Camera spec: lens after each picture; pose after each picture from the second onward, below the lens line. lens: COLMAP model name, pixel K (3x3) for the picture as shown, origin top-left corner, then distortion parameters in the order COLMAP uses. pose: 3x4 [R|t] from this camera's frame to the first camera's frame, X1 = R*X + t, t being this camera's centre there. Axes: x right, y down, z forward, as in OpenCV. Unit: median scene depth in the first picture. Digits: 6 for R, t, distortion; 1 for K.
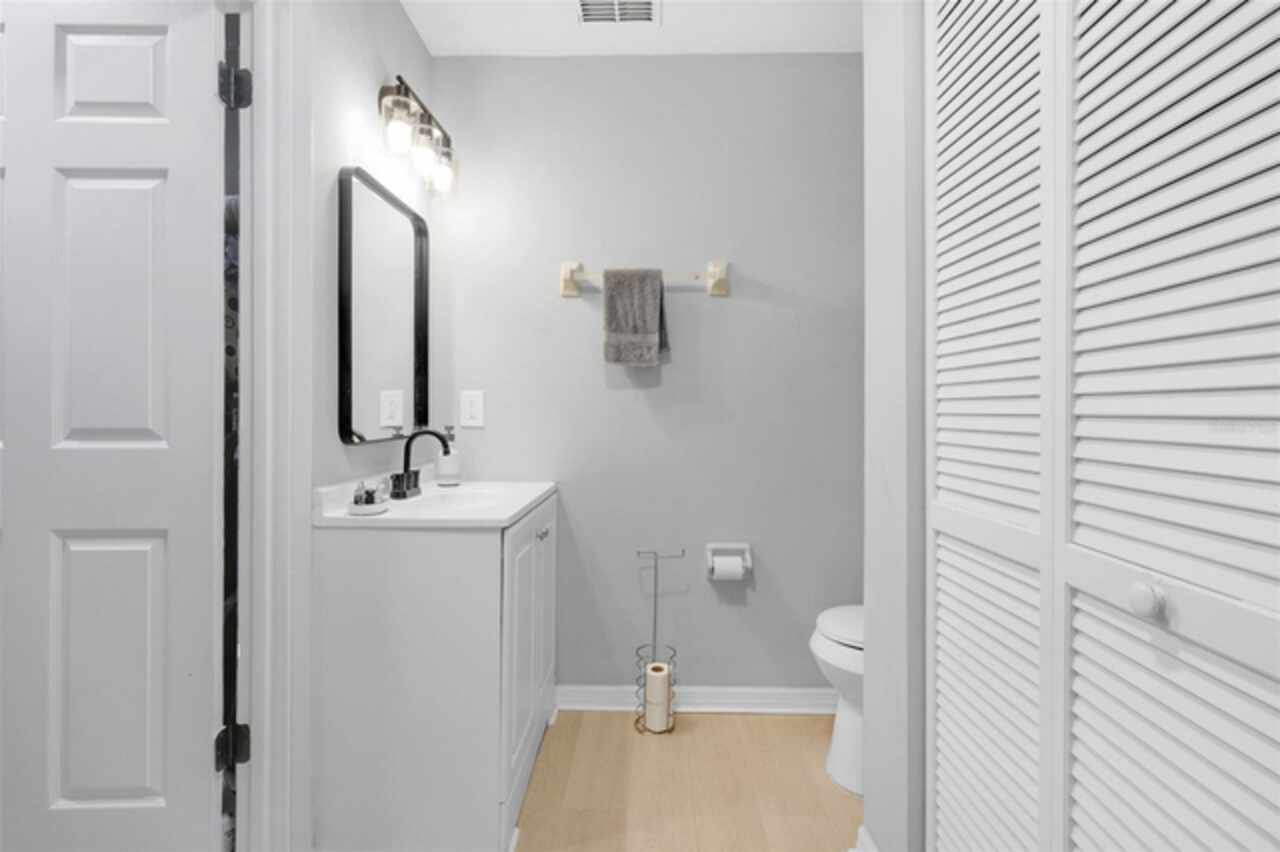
lens RADIAL K [[594.5, 0, 640.2], [0, 594.5, 421.6], [0, 0, 1]] dist [-0.005128, 0.000483]
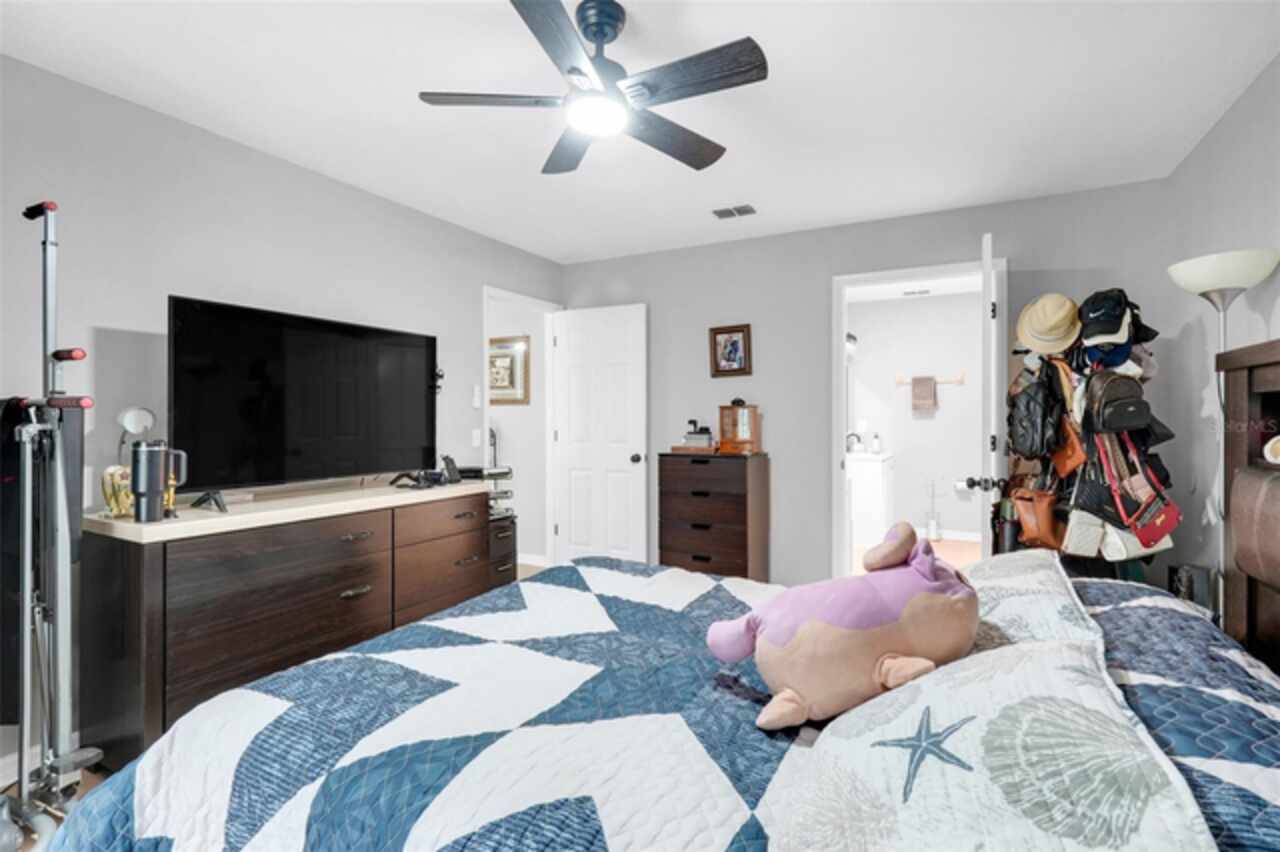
lens RADIAL K [[594.5, 0, 637.9], [0, 594.5, 426.8], [0, 0, 1]] dist [-0.005128, 0.000483]
pose [[0.878723, 0.005170, -0.477305, 0.142337], [-0.008205, 0.999957, -0.004274, 0.000278], [0.477262, 0.007672, 0.878728, -2.084587]]
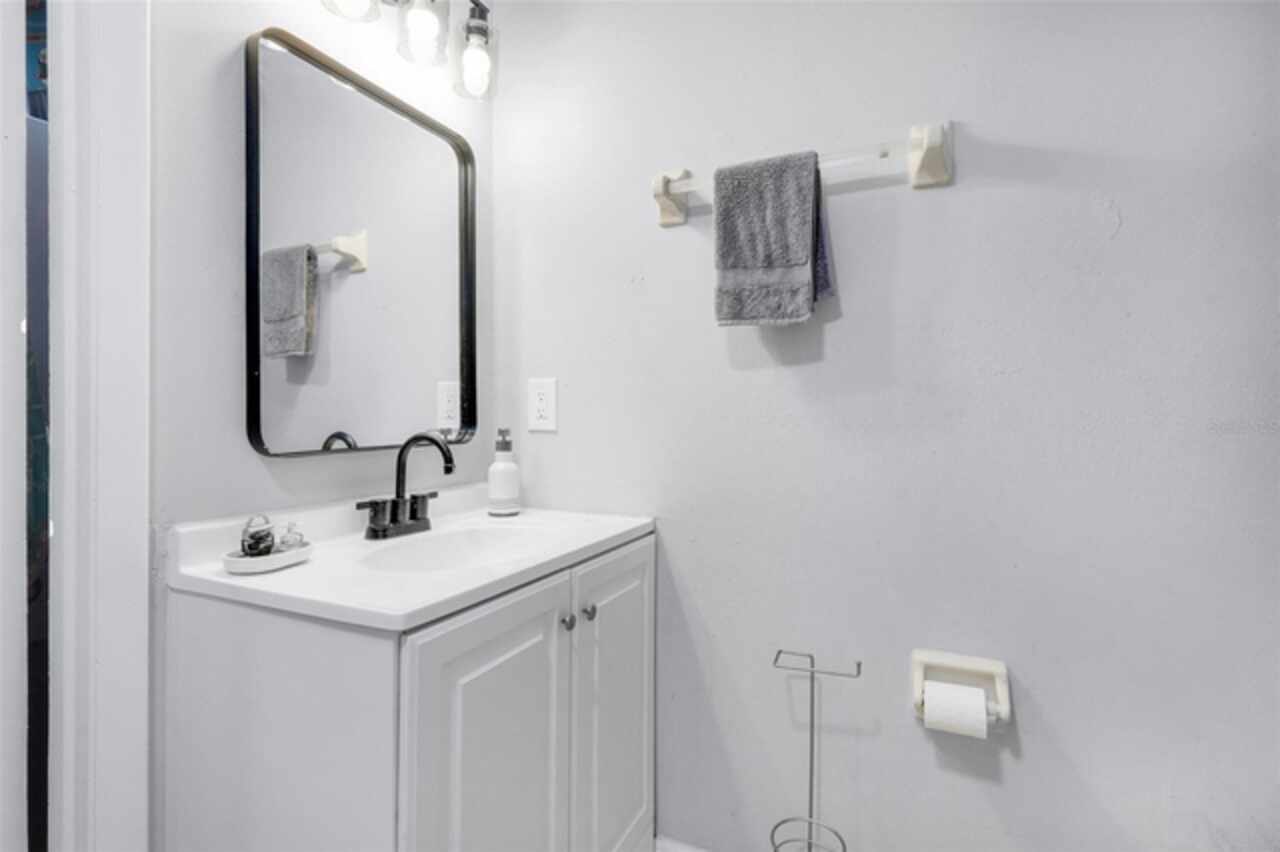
lens RADIAL K [[594.5, 0, 640.0], [0, 594.5, 414.4], [0, 0, 1]] dist [-0.005128, 0.000483]
pose [[0.916265, -0.008329, -0.400485, 0.106898], [-0.000352, 0.999767, -0.021598, 0.005348], [0.400572, 0.019931, 0.916049, 0.424558]]
